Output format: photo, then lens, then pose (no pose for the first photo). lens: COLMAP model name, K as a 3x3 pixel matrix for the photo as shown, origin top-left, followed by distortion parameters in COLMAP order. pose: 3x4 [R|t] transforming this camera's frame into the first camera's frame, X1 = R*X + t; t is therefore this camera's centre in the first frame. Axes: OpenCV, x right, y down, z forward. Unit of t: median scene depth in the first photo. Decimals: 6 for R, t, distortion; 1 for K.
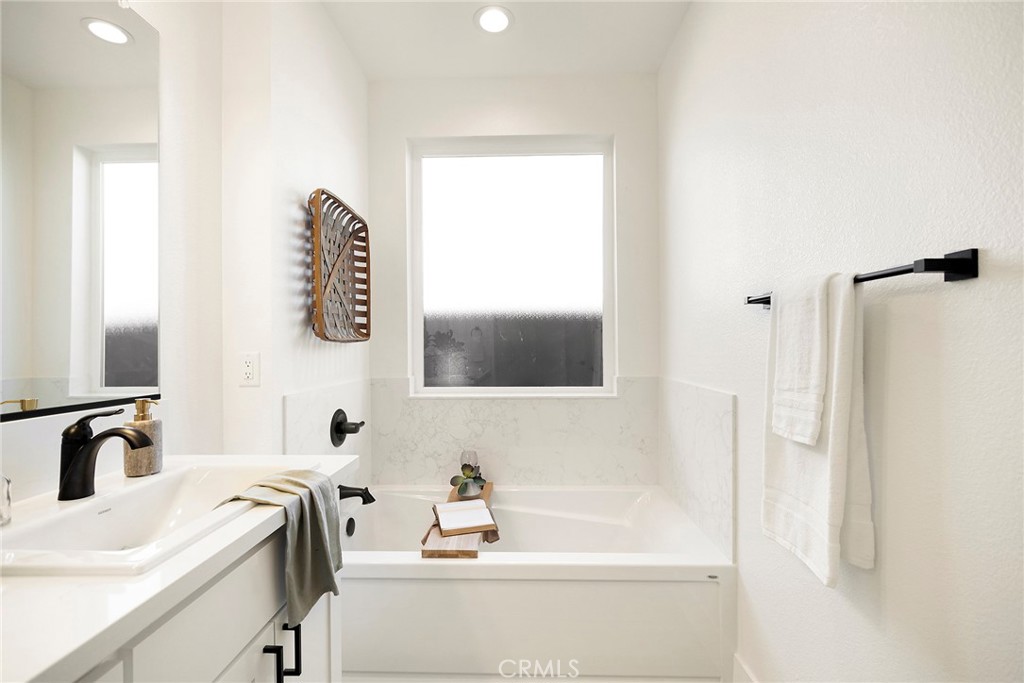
lens RADIAL K [[439.6, 0, 515.1], [0, 439.6, 343.8], [0, 0, 1]] dist [-0.003453, -0.000548]
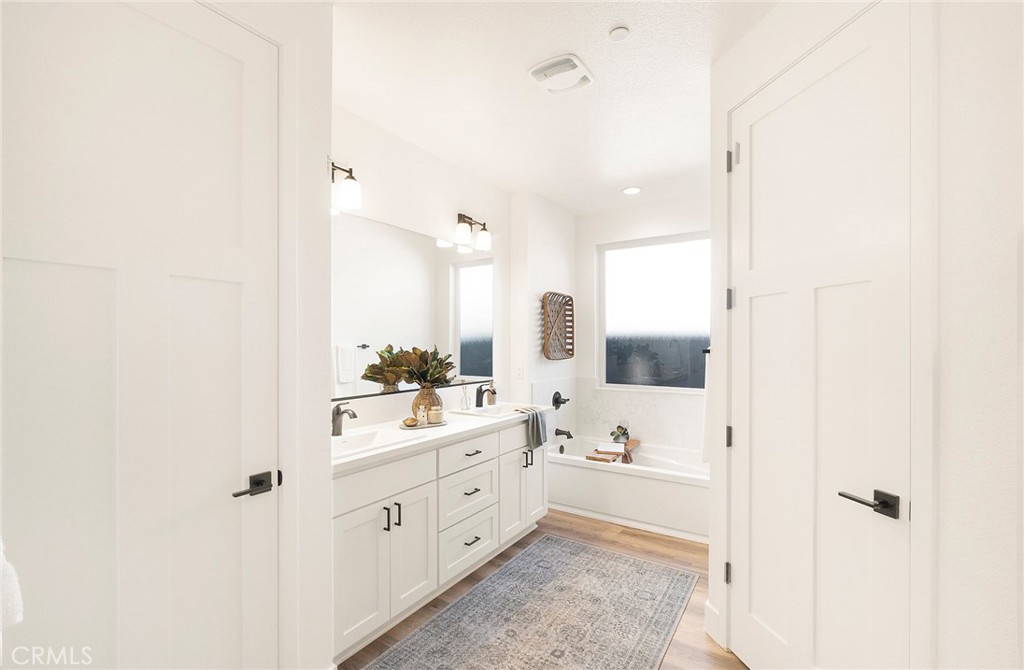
lens RADIAL K [[441.4, 0, 512.0], [0, 441.4, 335.0], [0, 0, 1]] dist [-0.001159, -0.000158]
pose [[0.845927, -0.005669, -0.533269, 0.511964], [-0.001953, 0.999904, -0.013729, -0.085775], [0.533296, 0.012655, 0.845834, -0.845229]]
